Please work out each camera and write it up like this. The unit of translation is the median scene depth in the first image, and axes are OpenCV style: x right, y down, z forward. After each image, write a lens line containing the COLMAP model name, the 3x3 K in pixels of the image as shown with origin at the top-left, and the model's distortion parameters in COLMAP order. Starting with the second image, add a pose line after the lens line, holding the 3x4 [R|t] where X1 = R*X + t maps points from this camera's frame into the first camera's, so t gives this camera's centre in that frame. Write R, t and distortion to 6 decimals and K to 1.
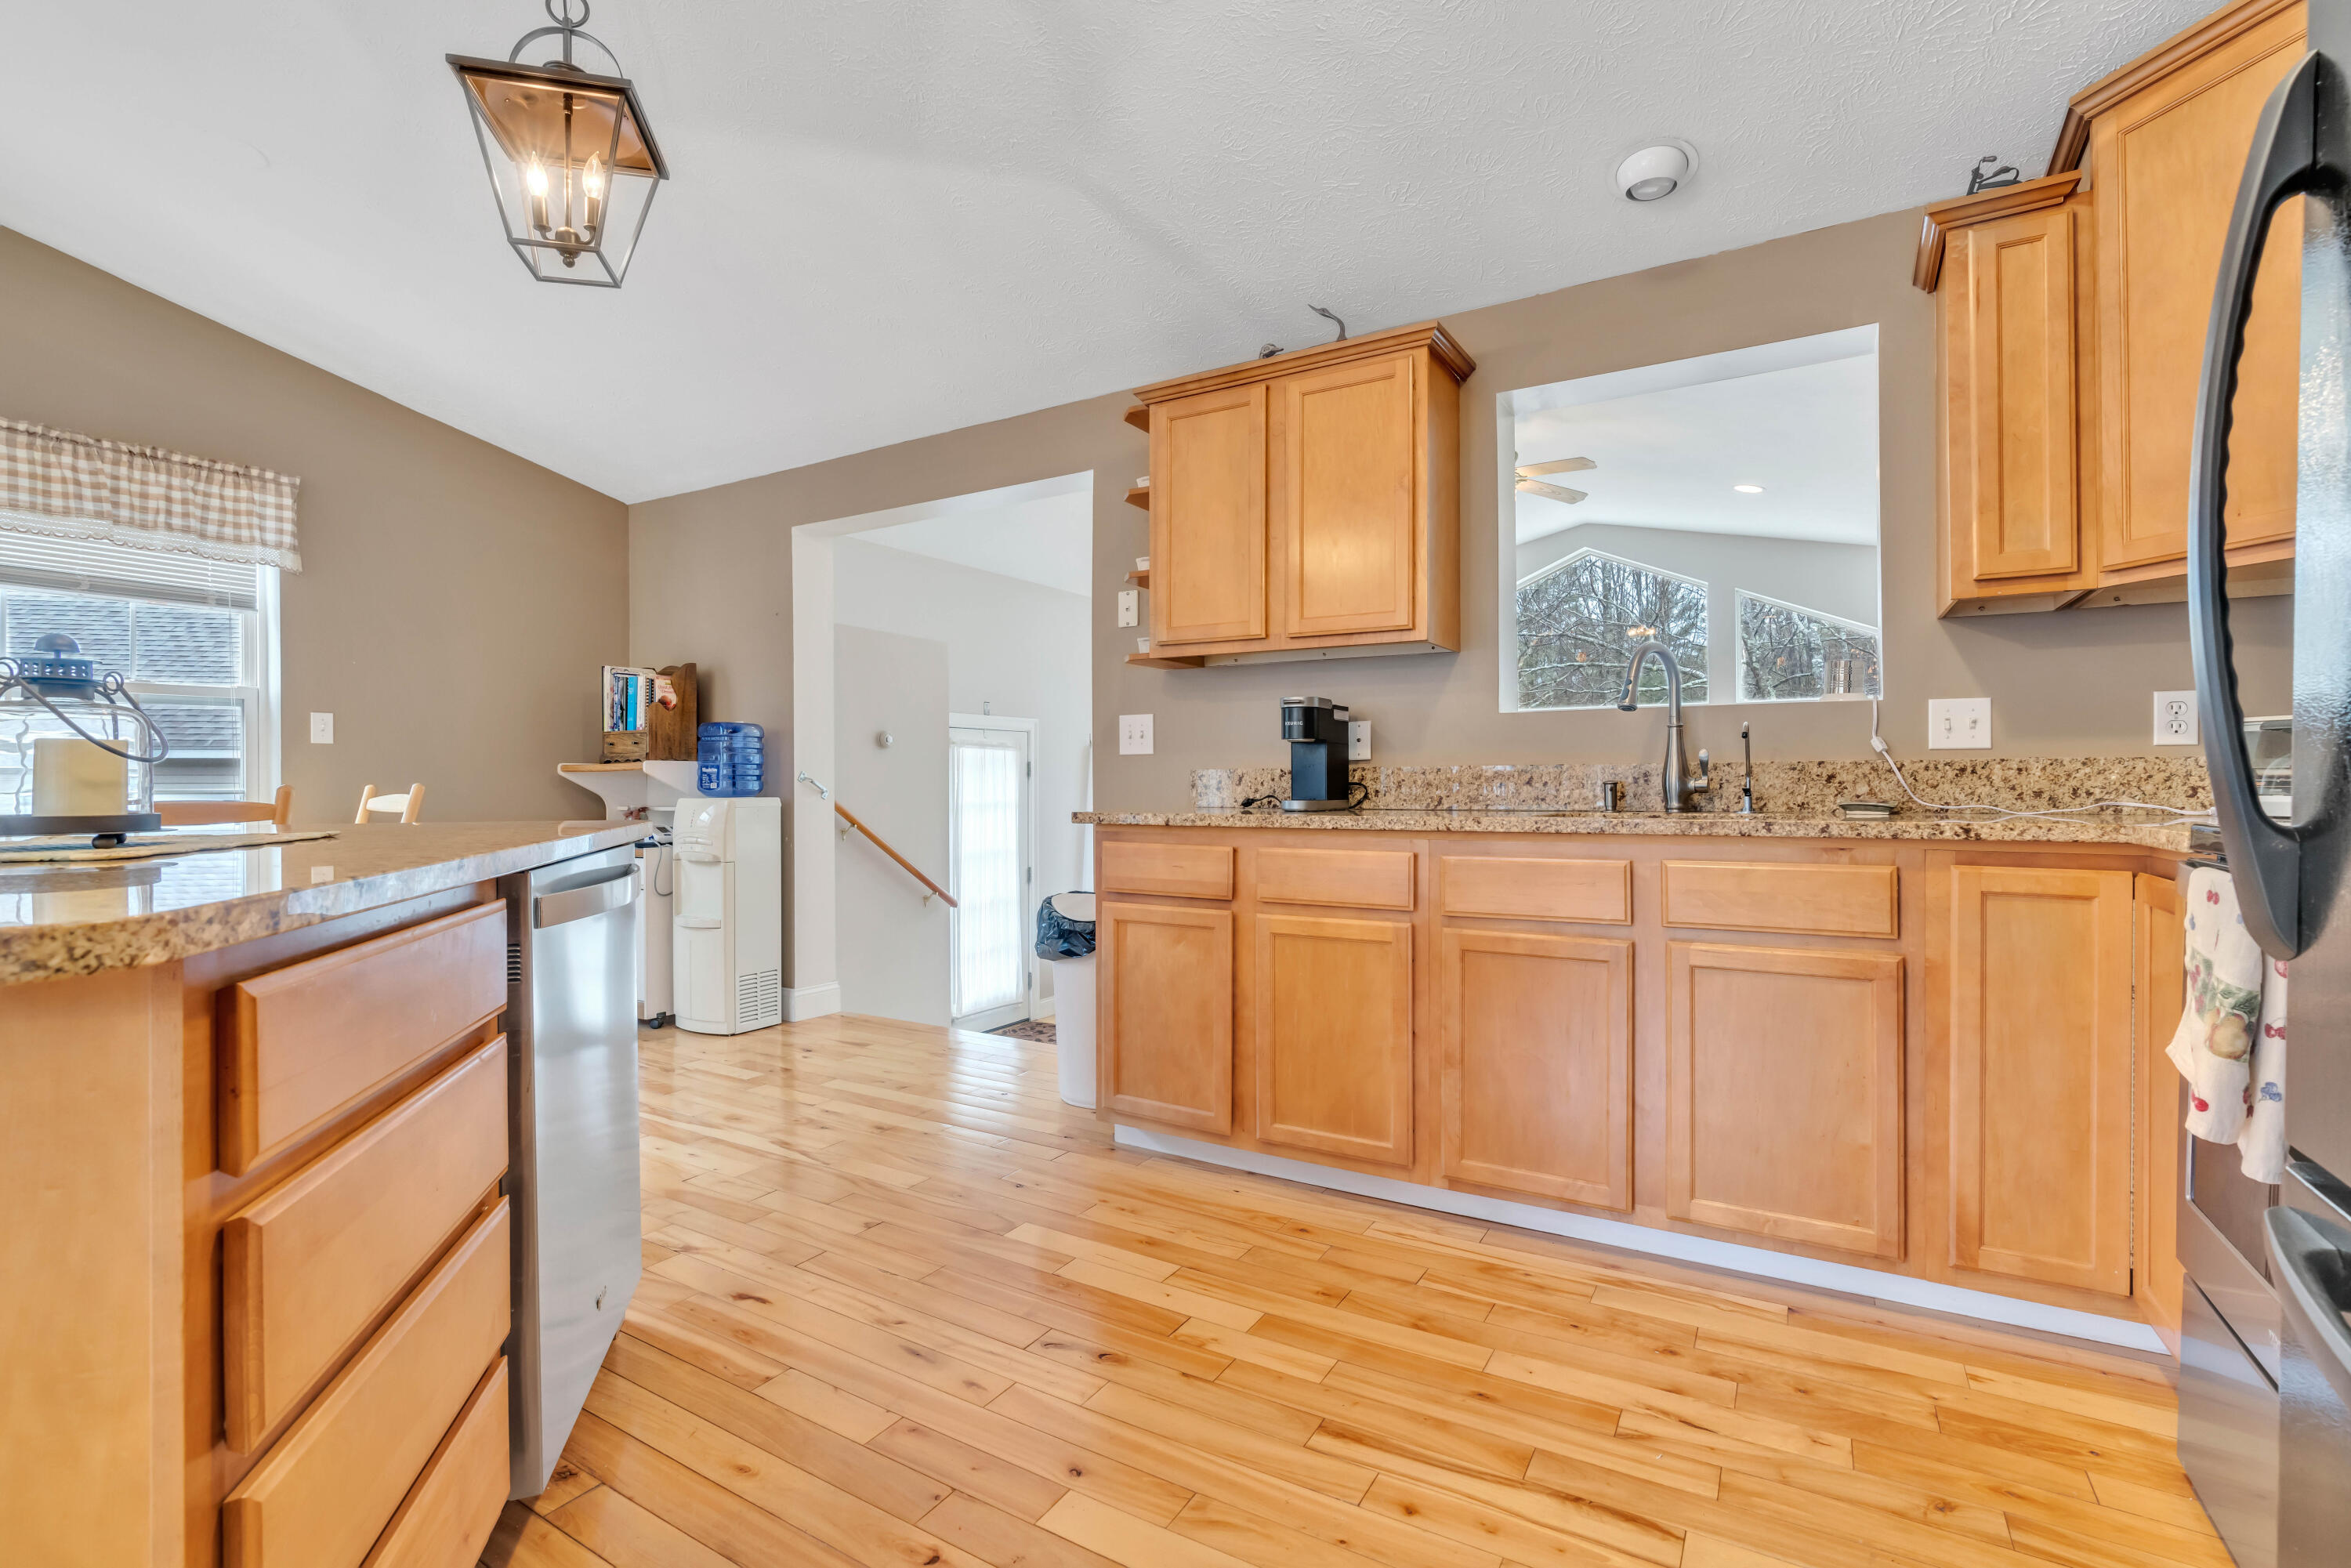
lens RADIAL K [[1047.6, 0, 1175.6], [0, 1047.6, 785.3], [0, 0, 1]] dist [-0.000694, -0.000080]
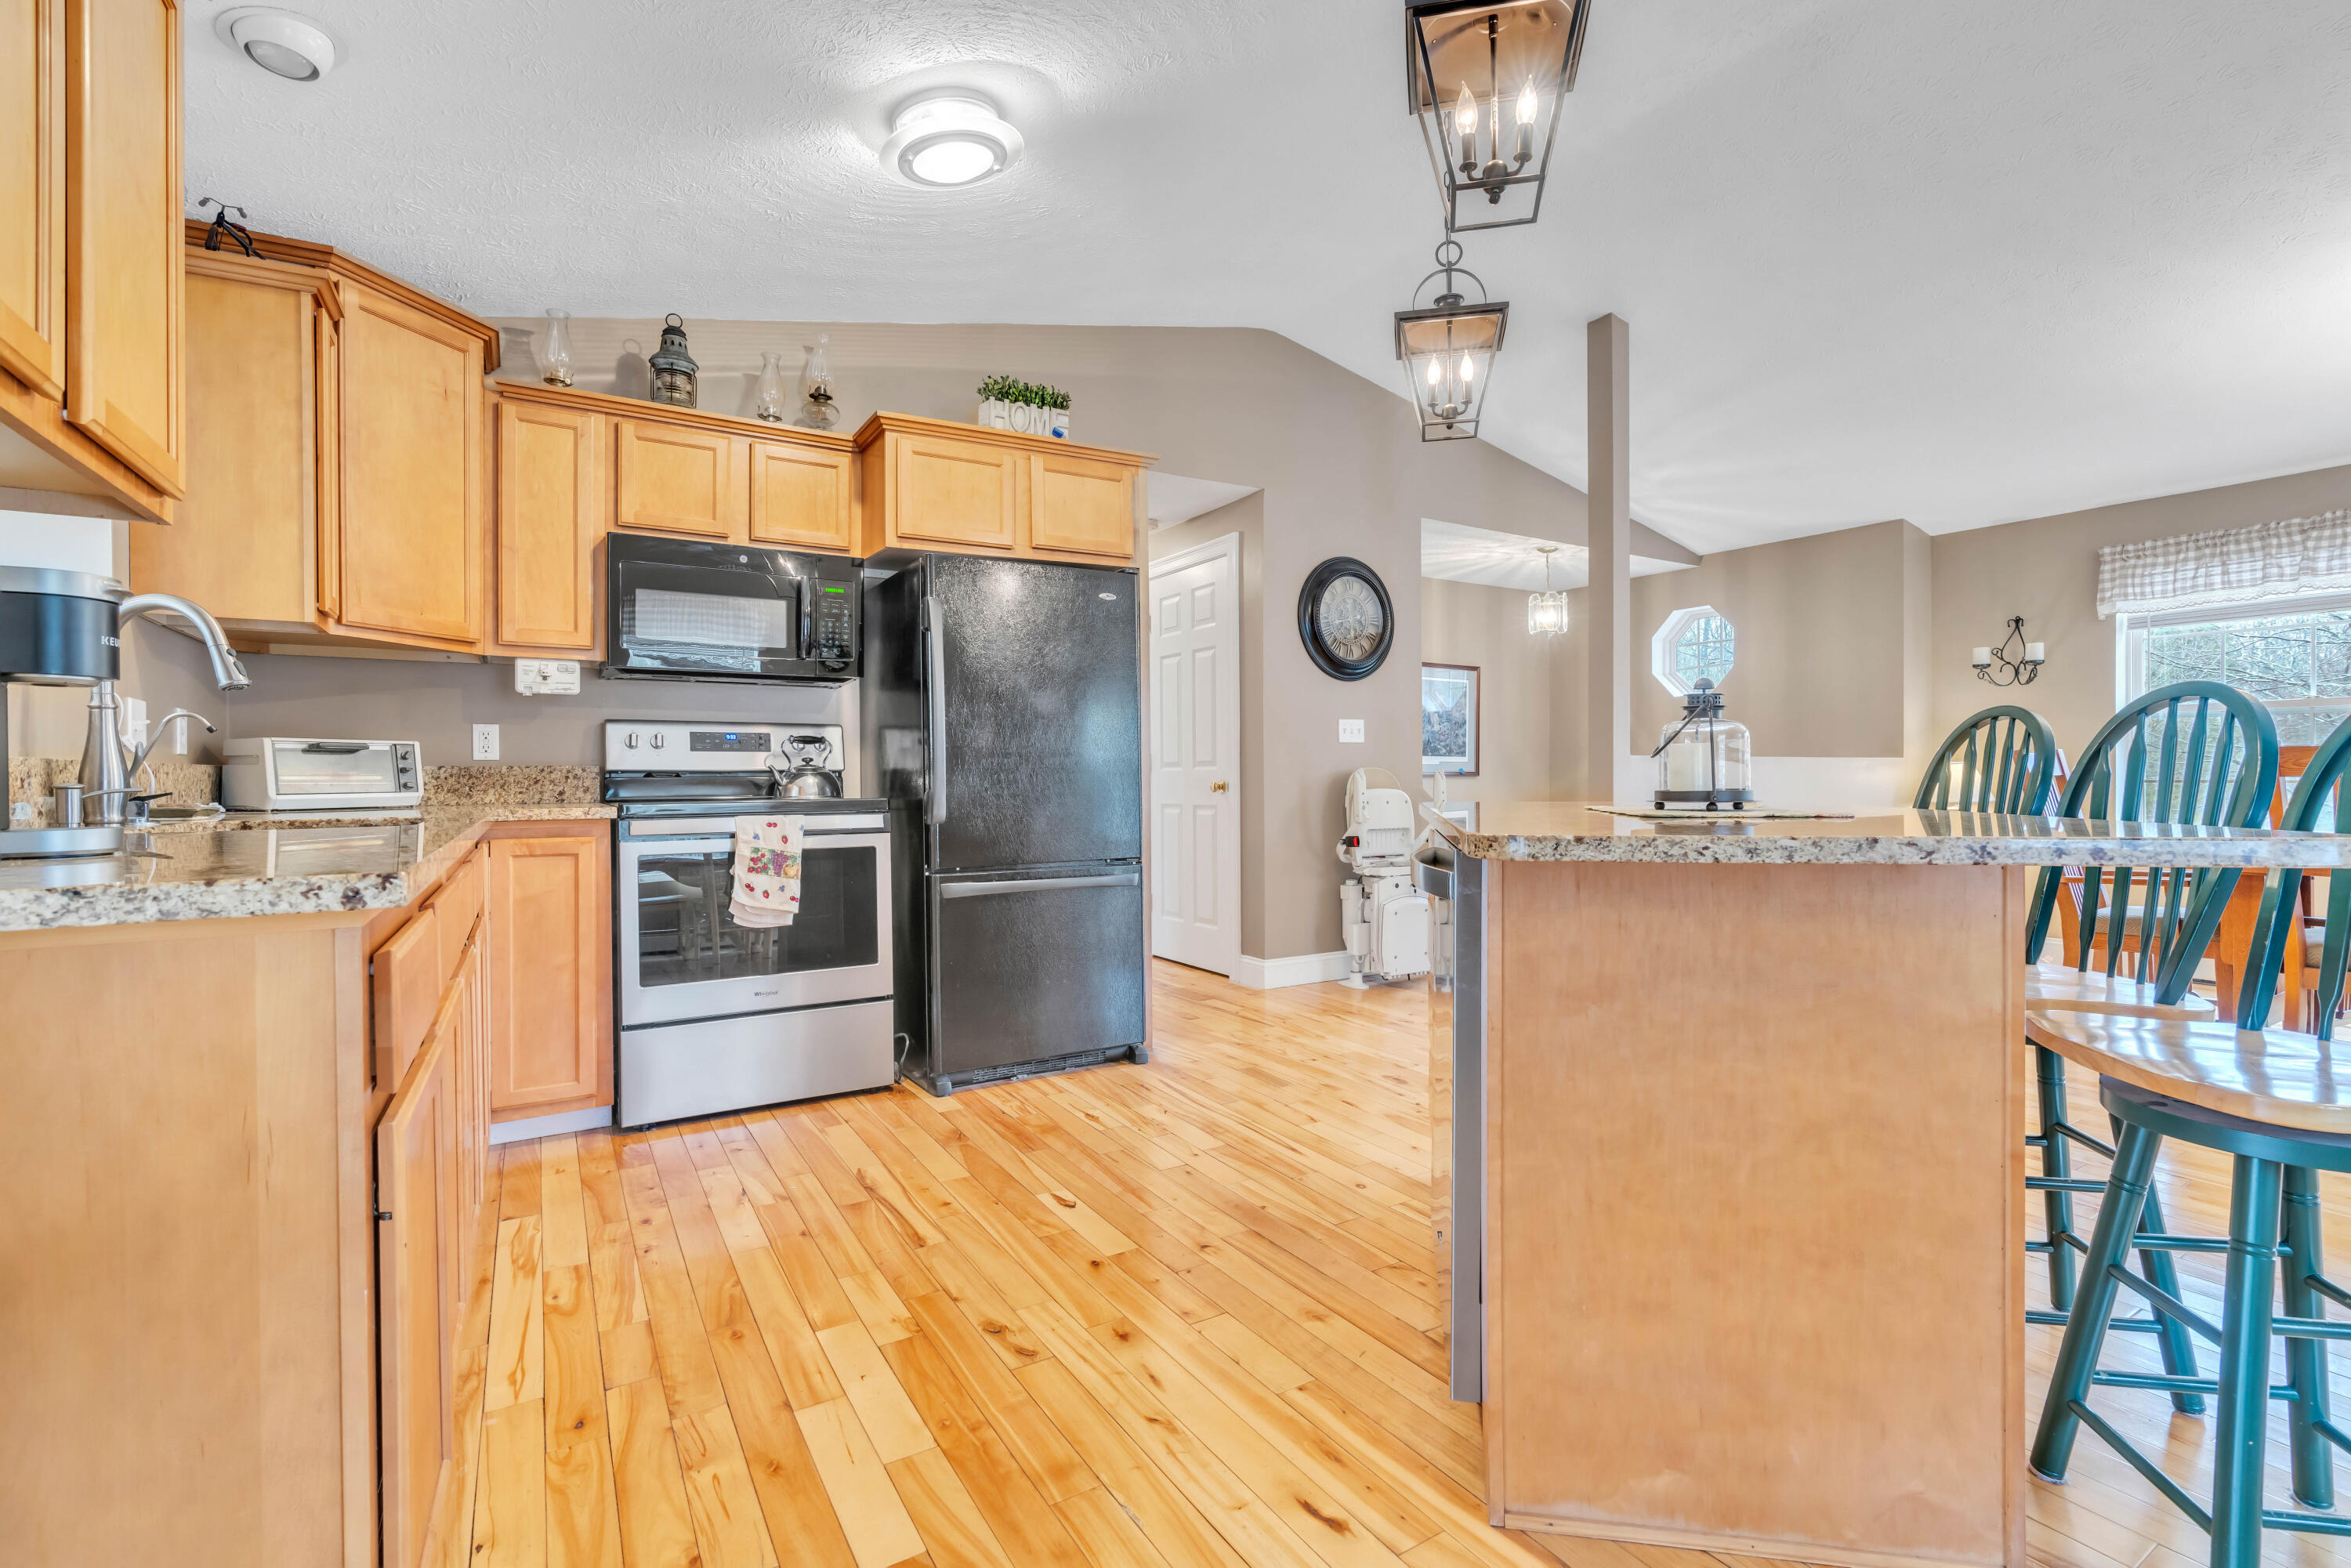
lens RADIAL K [[1047.6, 0, 1174.2], [0, 1047.6, 785.3], [0, 0, 1]] dist [-0.000694, -0.000080]
pose [[-0.884859, 0.004366, 0.465838, -0.736655], [0.007667, 0.999957, 0.005193, -0.002079], [-0.465795, 0.008167, -0.884855, 1.896851]]
